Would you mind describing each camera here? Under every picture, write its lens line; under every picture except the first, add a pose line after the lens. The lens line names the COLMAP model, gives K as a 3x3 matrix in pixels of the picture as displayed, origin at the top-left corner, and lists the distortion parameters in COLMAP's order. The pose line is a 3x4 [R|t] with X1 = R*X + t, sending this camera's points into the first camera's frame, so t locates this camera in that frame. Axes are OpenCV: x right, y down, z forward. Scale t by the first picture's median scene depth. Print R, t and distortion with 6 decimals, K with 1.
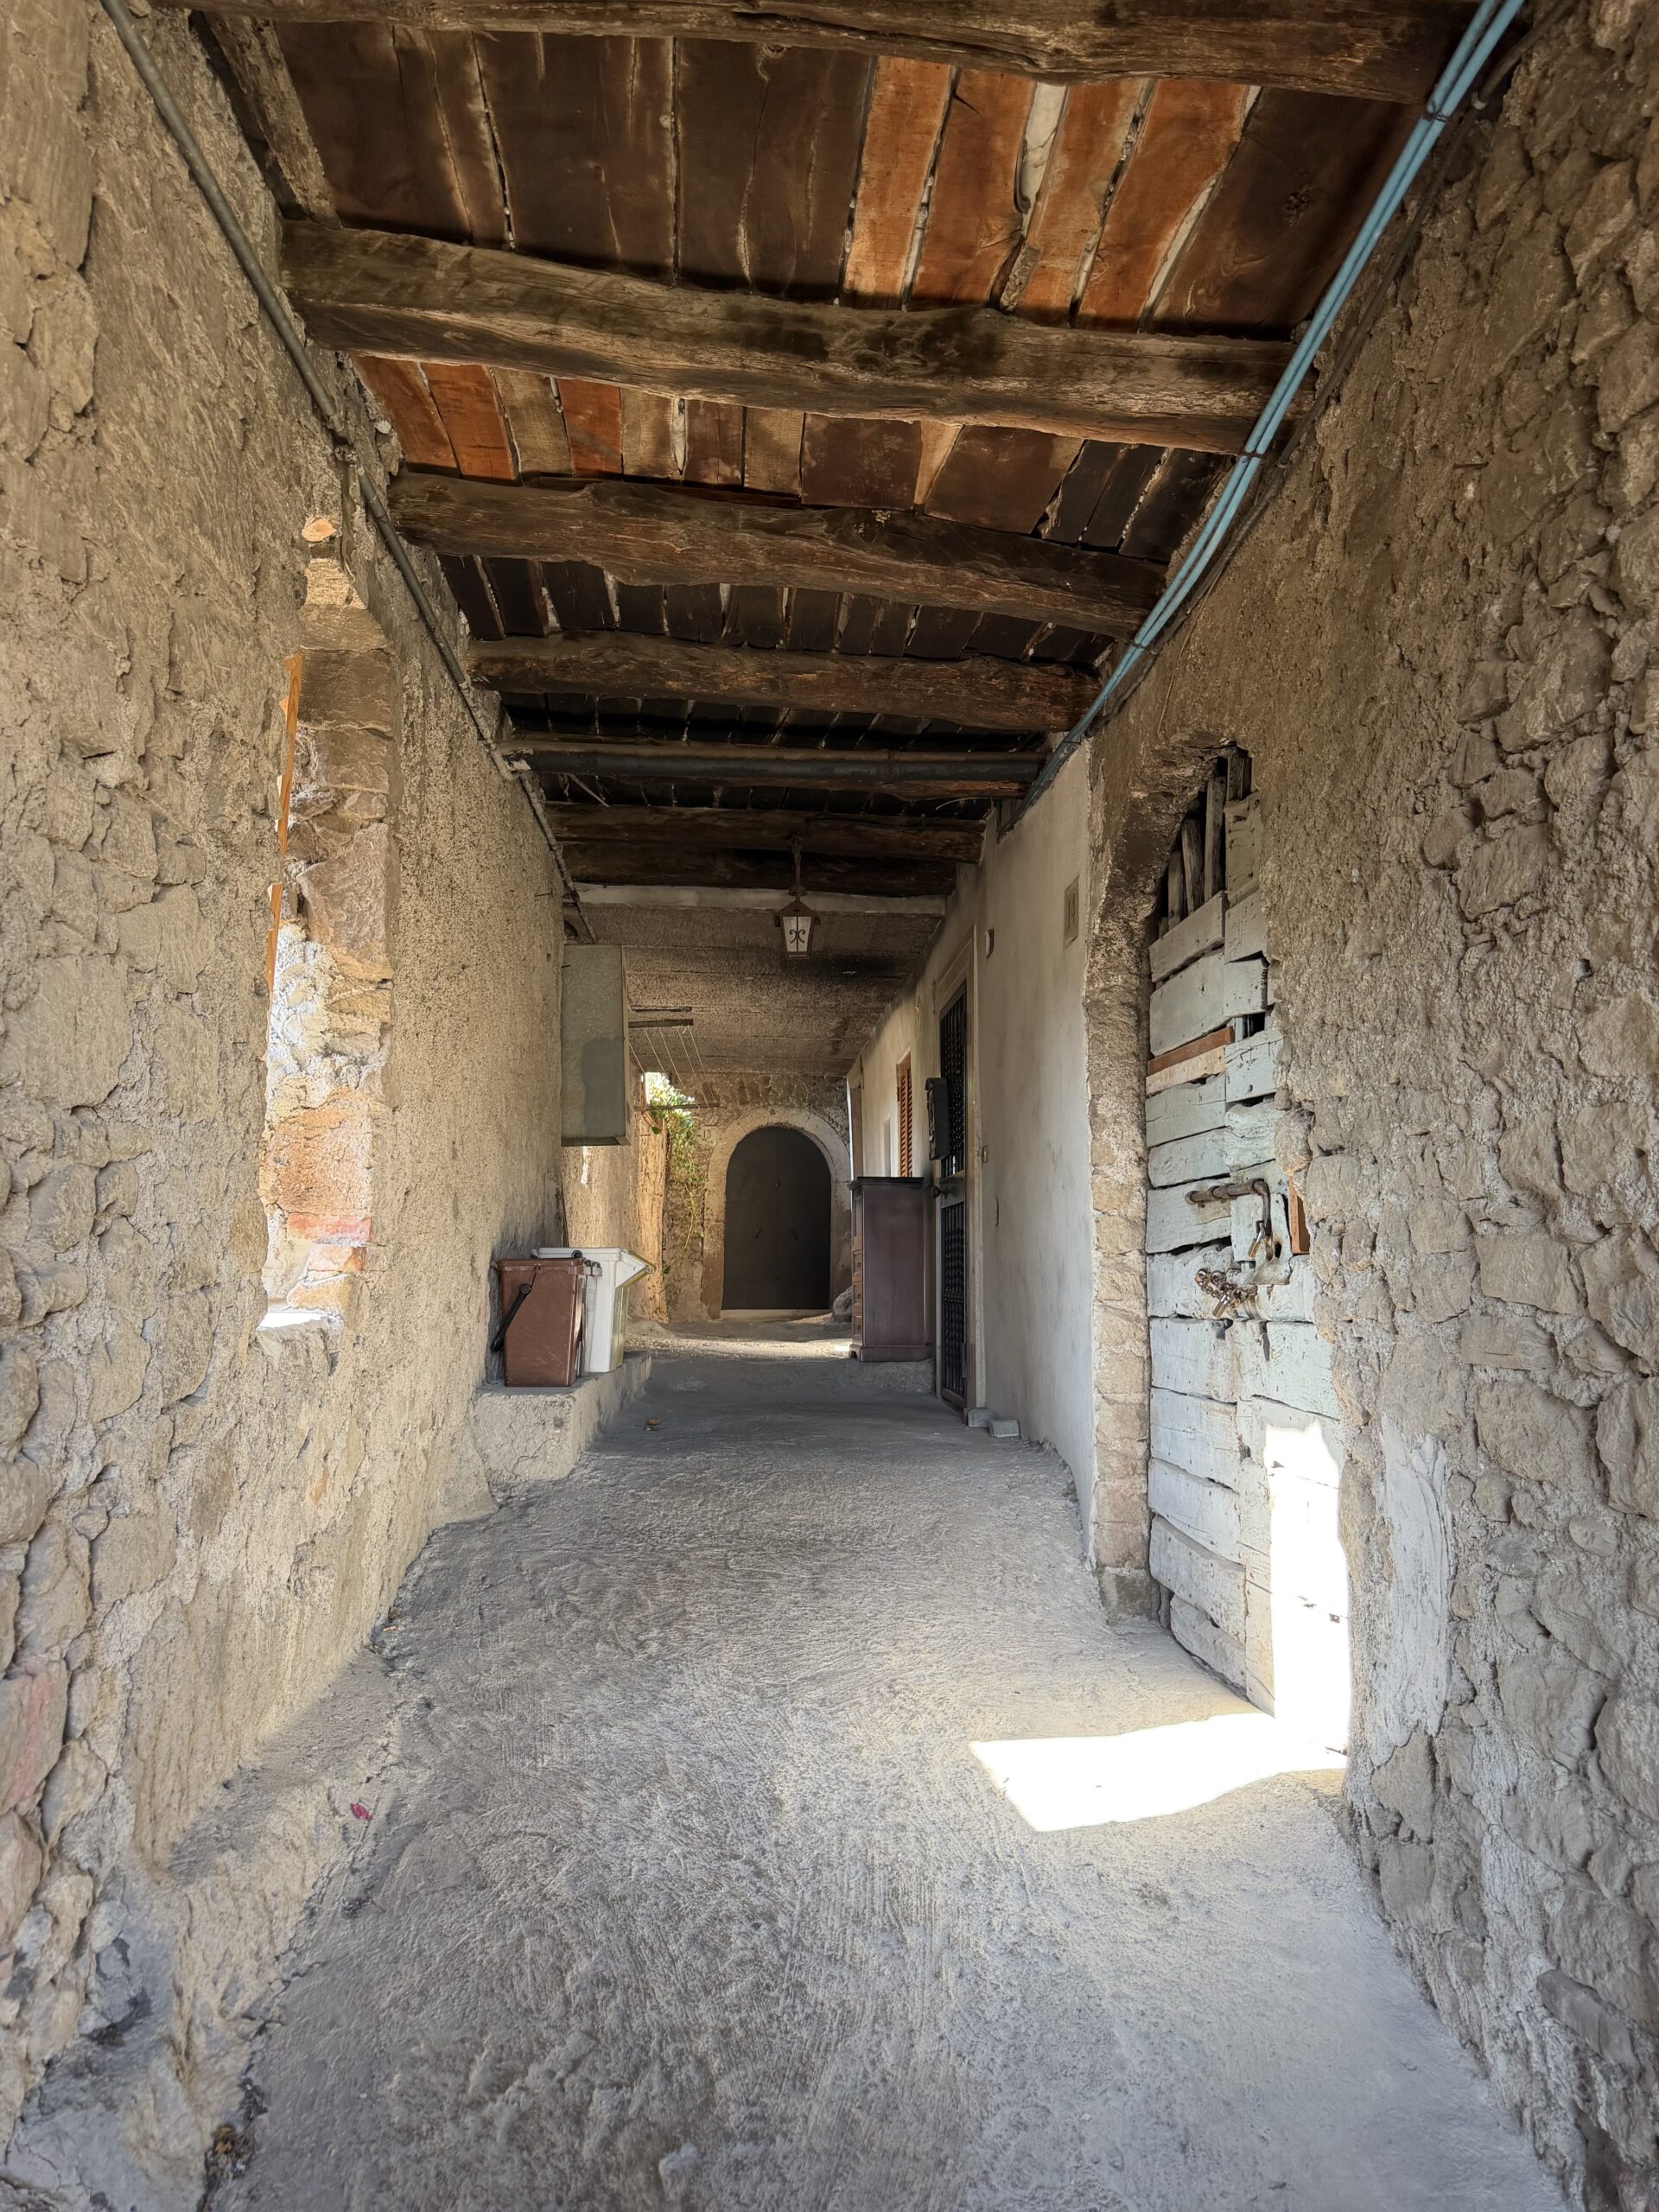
lens RADIAL K [[1660.1, 0, 829.5], [0, 1660.1, 1106.0], [0, 0, 1]] dist [0.034875, -0.071772]
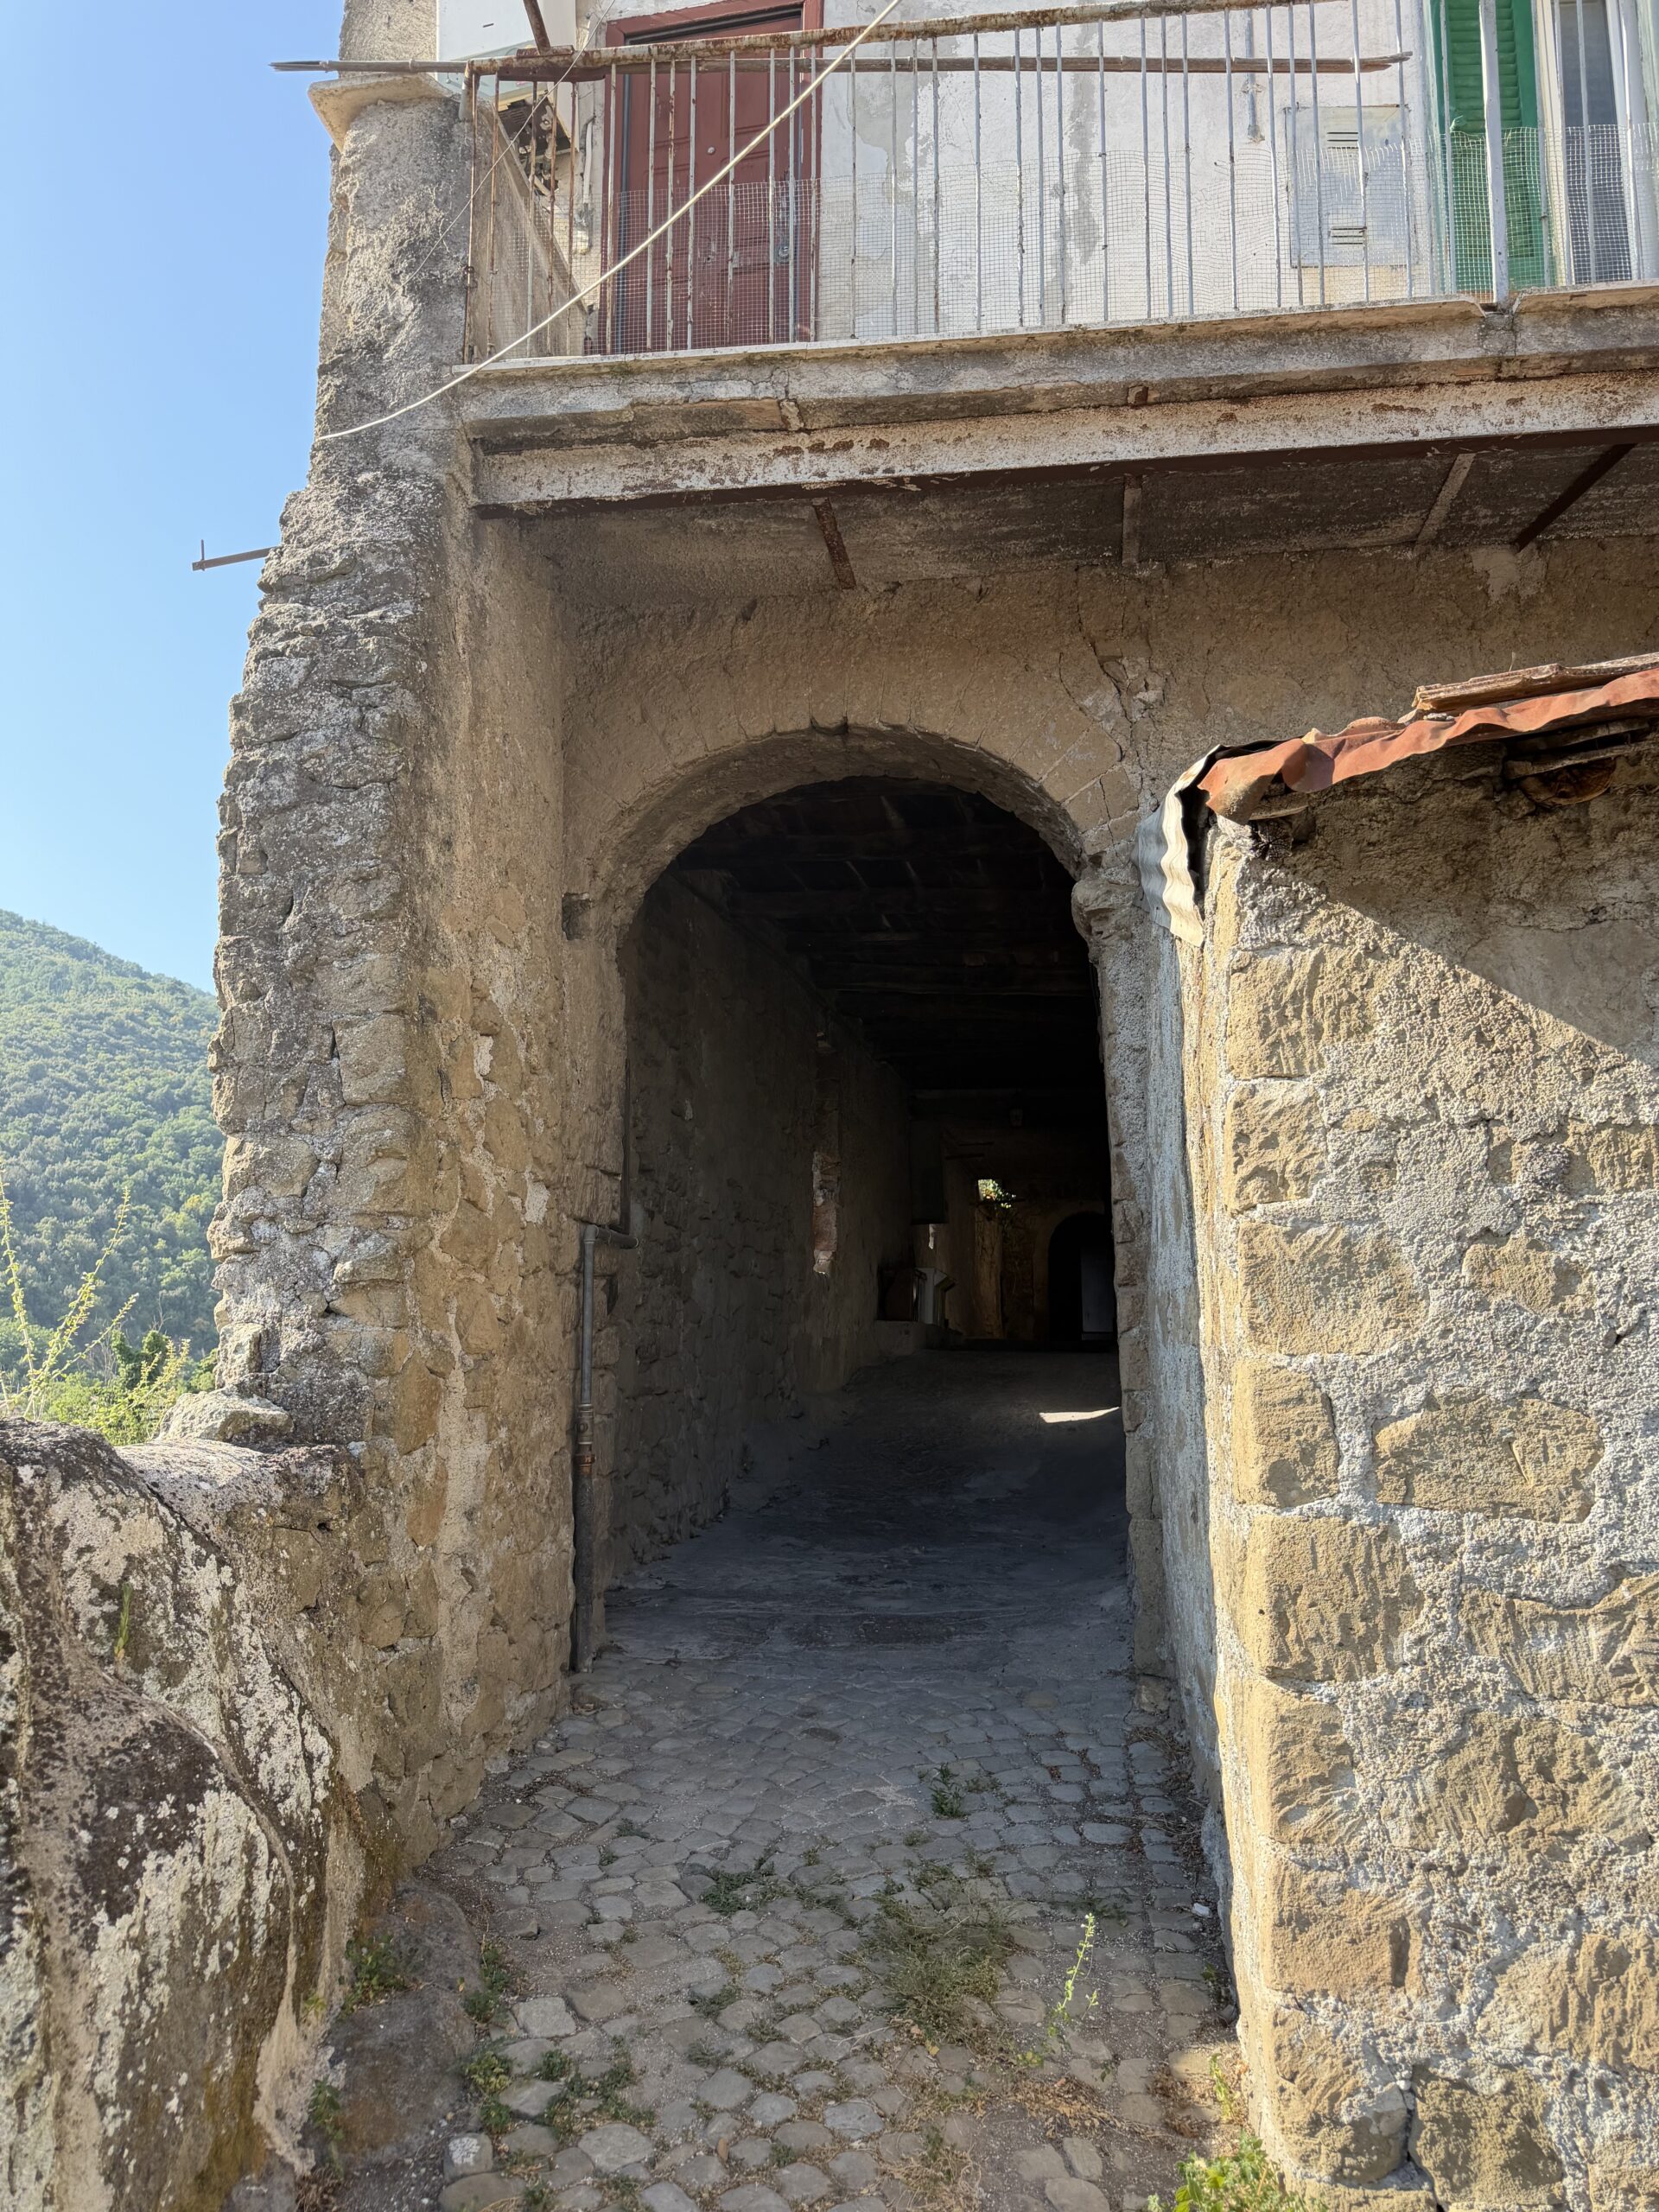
lens RADIAL K [[1660.1, 0, 829.5], [0, 1660.1, 1106.0], [0, 0, 1]] dist [0.034875, -0.071772]
pose [[0.973009, -0.044841, -0.226369, 0.243156], [0.031839, 0.997644, -0.060767, 0.001860], [0.228560, 0.051920, 0.972144, -1.172063]]
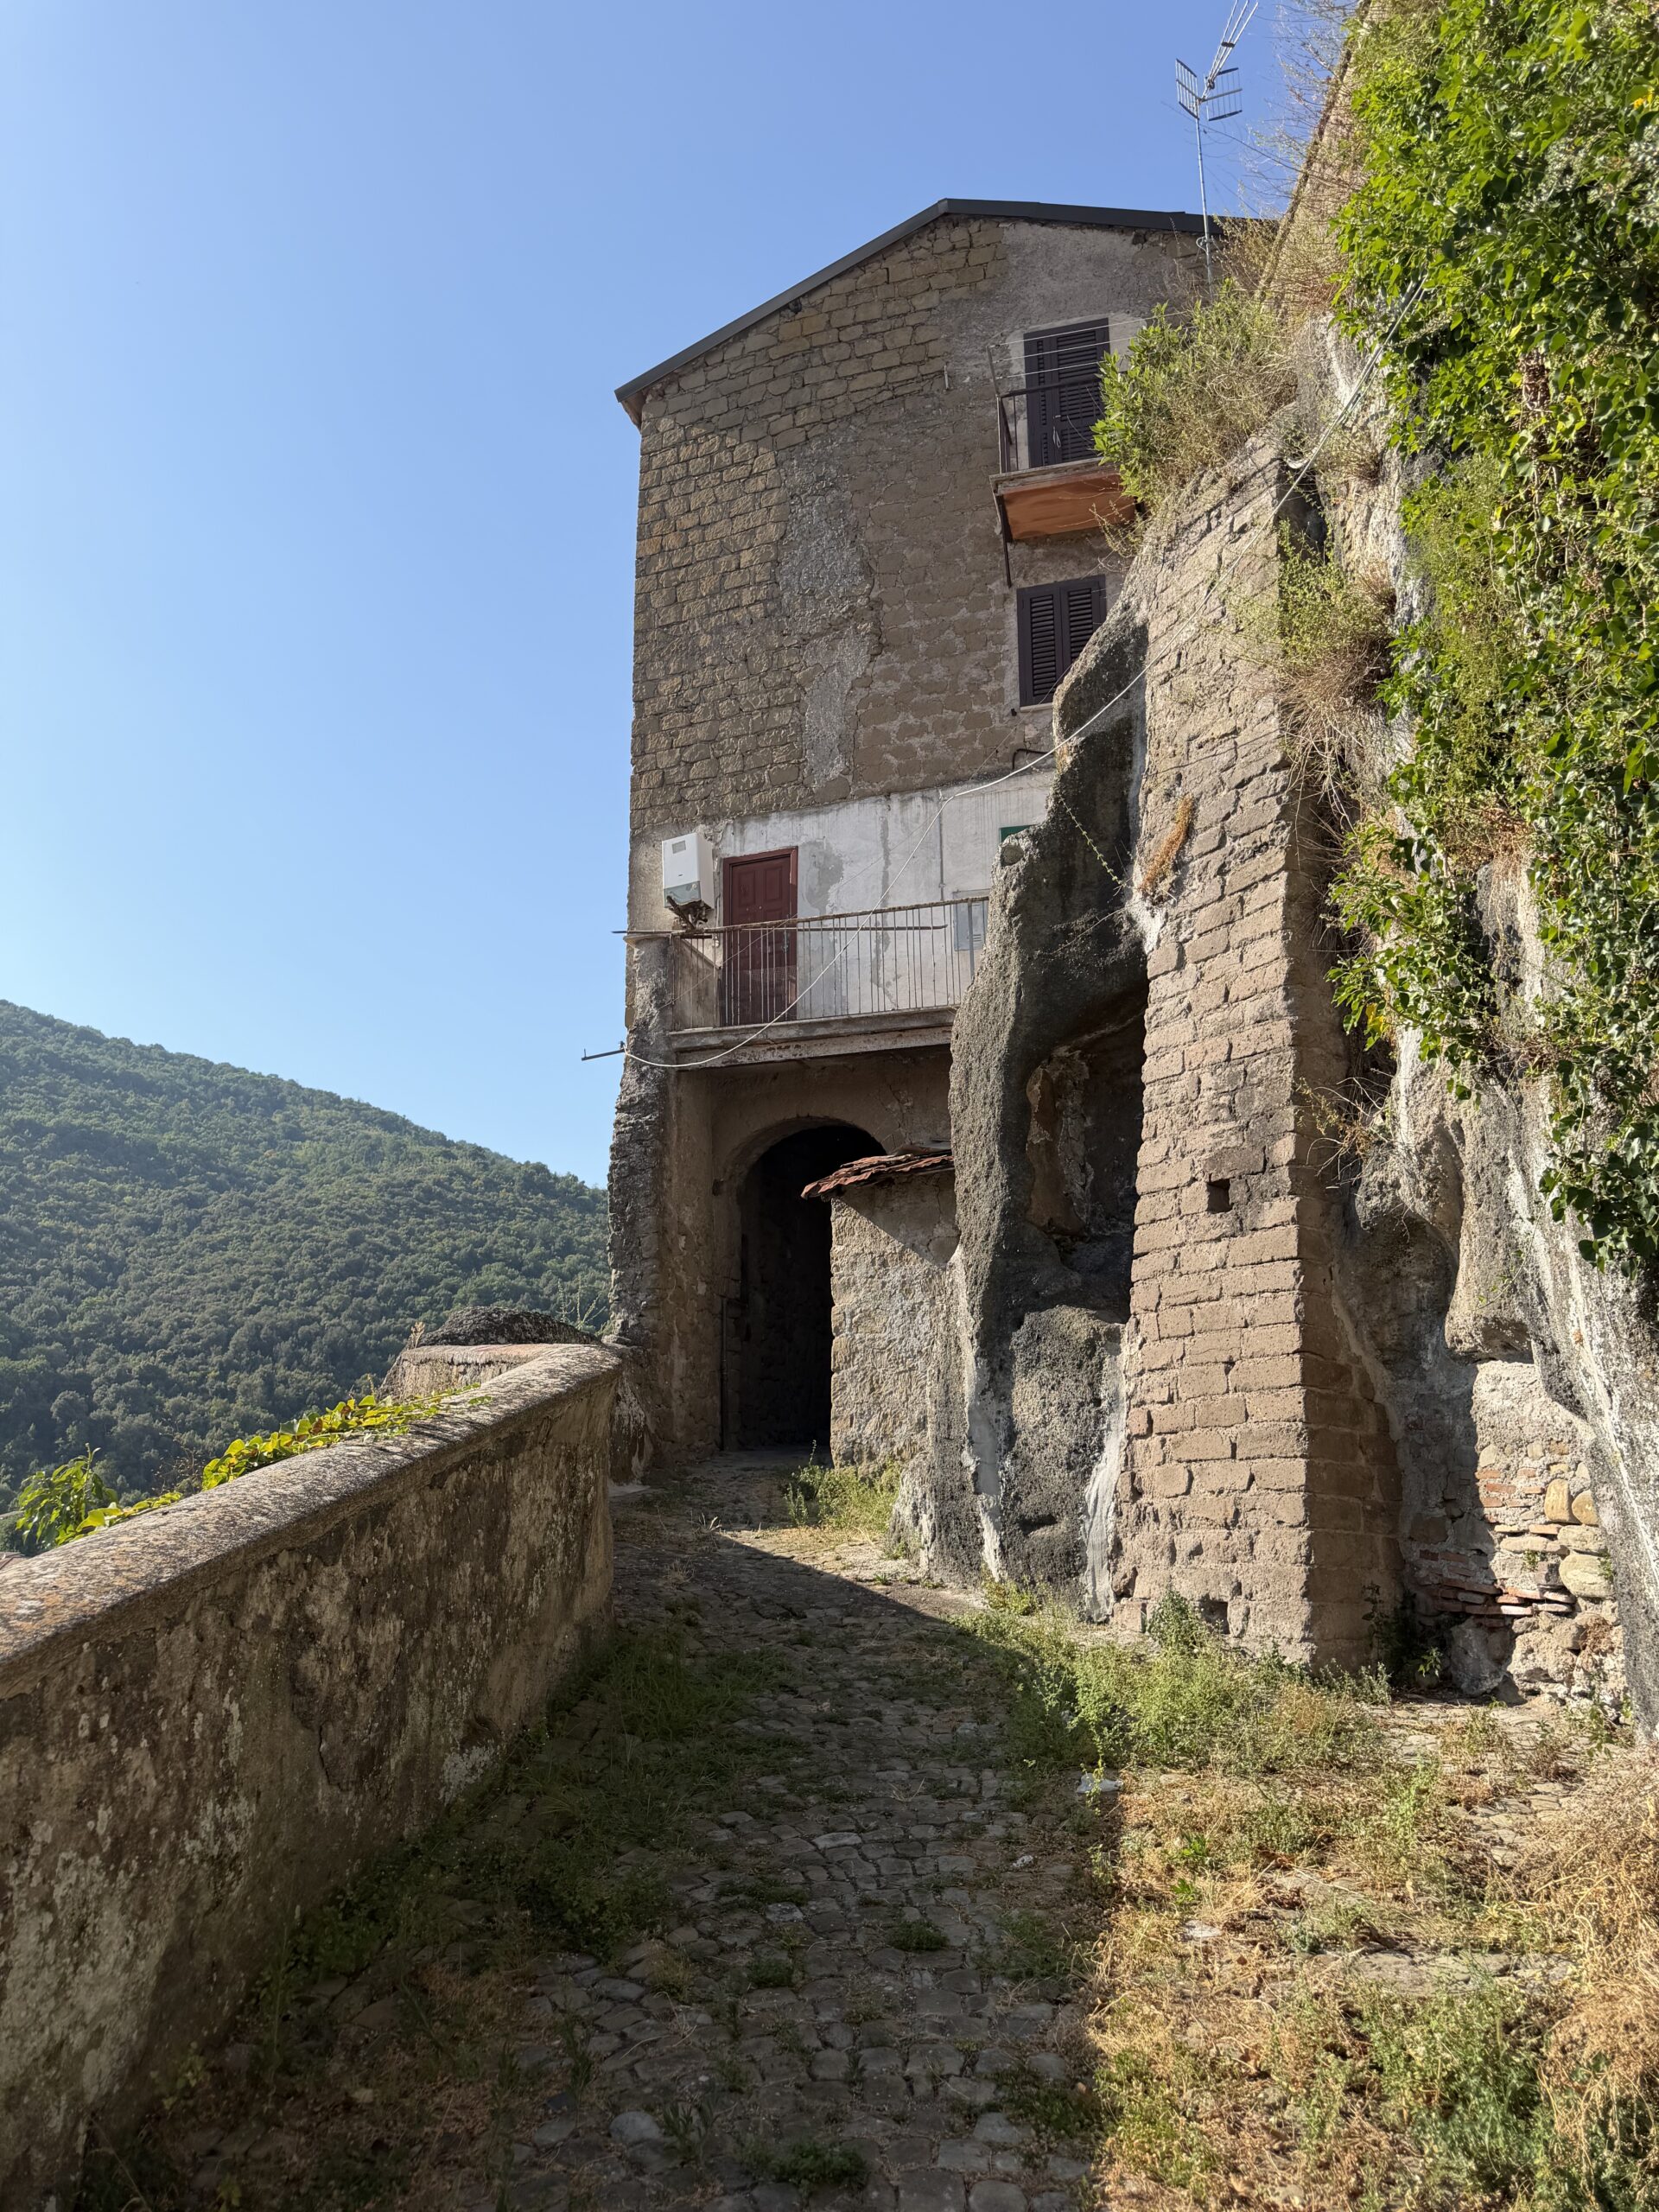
lens RADIAL K [[1560.8, 0, 829.5], [0, 1560.8, 1106.0], [0, 0, 1]] dist [0.198738, -0.055498]
pose [[0.922422, -0.114984, -0.368667, 2.451968], [0.060838, 0.985992, -0.155301, 0.299241], [0.381360, 0.120824, 0.916497, -5.186629]]
